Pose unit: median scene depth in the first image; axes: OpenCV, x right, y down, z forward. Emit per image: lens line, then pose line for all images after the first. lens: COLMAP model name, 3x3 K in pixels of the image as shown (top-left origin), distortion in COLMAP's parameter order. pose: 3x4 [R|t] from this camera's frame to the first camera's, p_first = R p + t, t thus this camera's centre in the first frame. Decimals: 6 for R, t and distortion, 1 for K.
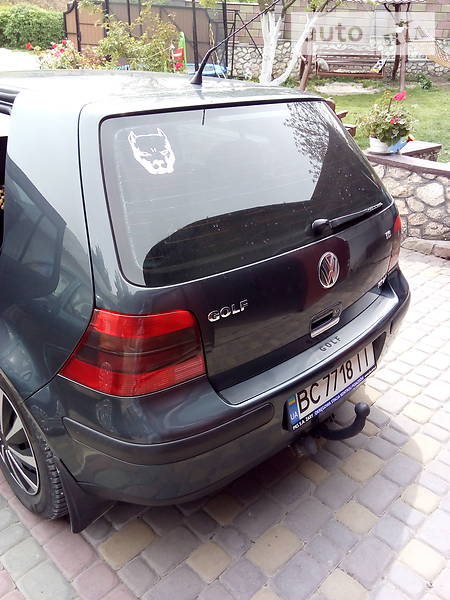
lens RADIAL K [[481.8, 0, 225.0], [0, 481.8, 300.0], [0, 0, 1]] dist [0.081721, -0.096782]
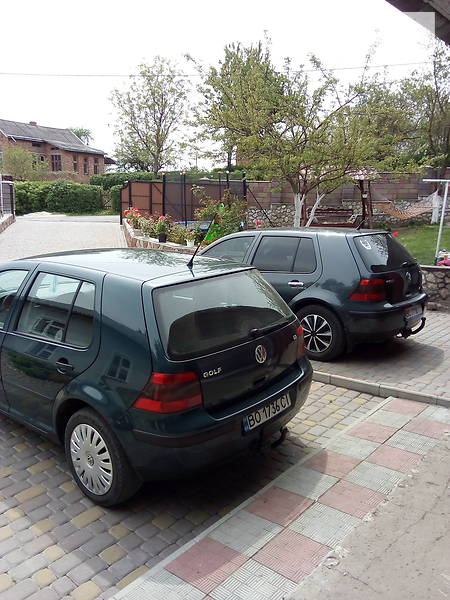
lens RADIAL K [[481.8, 0, 225.0], [0, 481.8, 300.0], [0, 0, 1]] dist [0.081721, -0.096782]
pose [[0.996978, -0.032417, 0.070599, -0.253934], [0.050793, 0.959630, -0.276642, 0.187299], [-0.058781, 0.279392, 0.958376, -0.418293]]
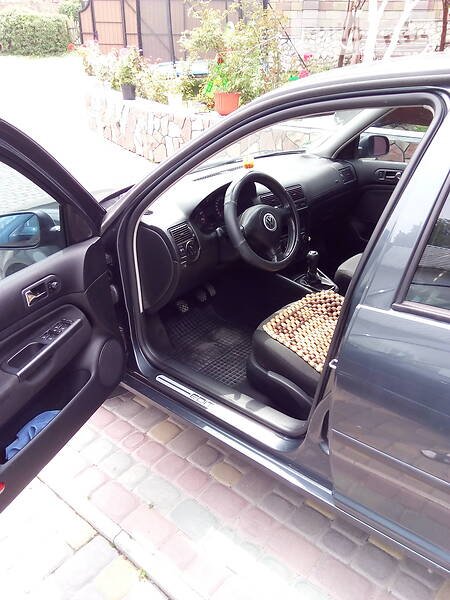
lens RADIAL K [[481.8, 0, 225.0], [0, 481.8, 300.0], [0, 0, 1]] dist [0.081721, -0.096782]
pose [[0.997064, -0.068242, 0.034735, -0.217762], [0.068094, 0.997664, 0.005444, -0.052539], [-0.035026, -0.003062, 0.999382, 0.117042]]
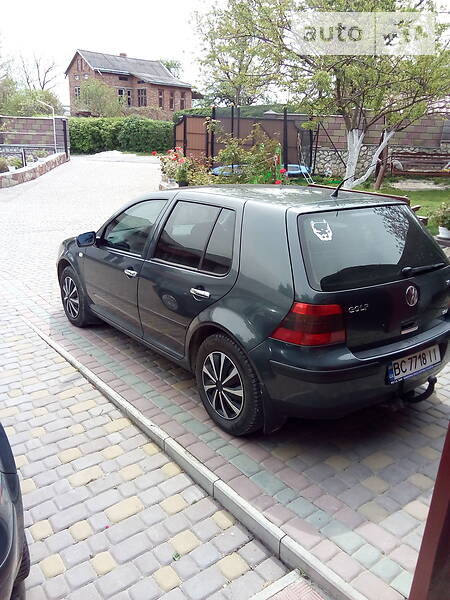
lens RADIAL K [[481.8, 0, 225.0], [0, 481.8, 300.0], [0, 0, 1]] dist [0.081721, -0.096782]
pose [[0.989783, 0.037822, -0.137473, -0.041249], [-0.060243, 0.984819, -0.162795, 0.053841], [0.129229, 0.169413, 0.977036, -0.157332]]
